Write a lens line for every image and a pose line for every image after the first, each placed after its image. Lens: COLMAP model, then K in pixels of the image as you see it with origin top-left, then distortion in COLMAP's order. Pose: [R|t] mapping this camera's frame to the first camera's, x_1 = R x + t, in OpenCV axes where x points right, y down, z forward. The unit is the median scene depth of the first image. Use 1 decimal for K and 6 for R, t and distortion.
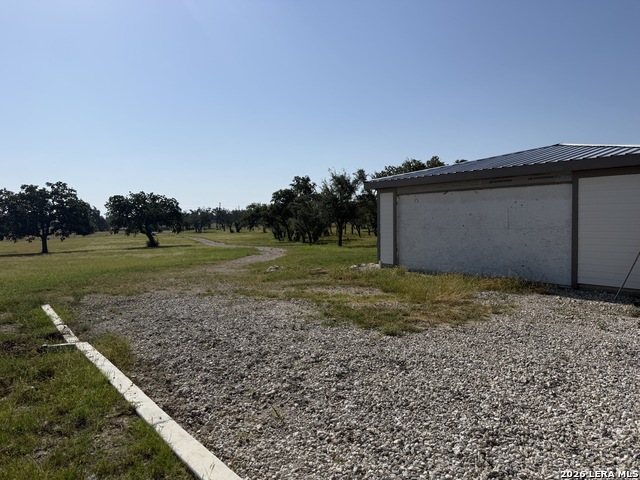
lens RADIAL K [[442.3, 0, 318.9], [0, 442.3, 239.9], [0, 0, 1]] dist [0.044403, -0.052832]
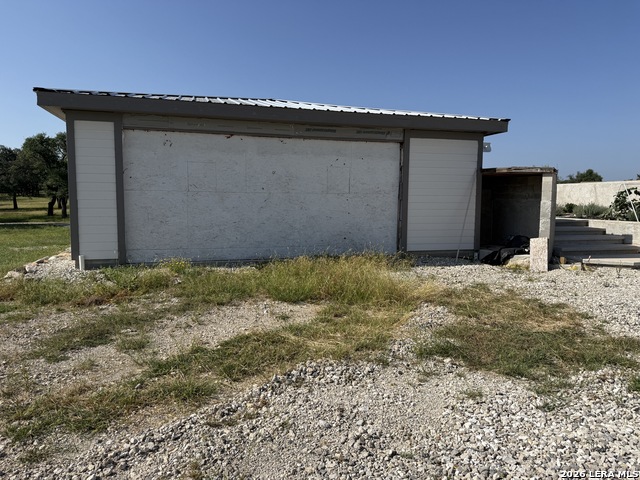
lens RADIAL K [[442.3, 0, 319.6], [0, 442.3, 240.5], [0, 0, 1]] dist [0.044403, -0.052832]
pose [[0.357132, -0.079473, 0.930667, -0.300172], [0.025963, 0.996833, 0.075160, -0.000882], [-0.933693, -0.002679, 0.358065, 0.704039]]
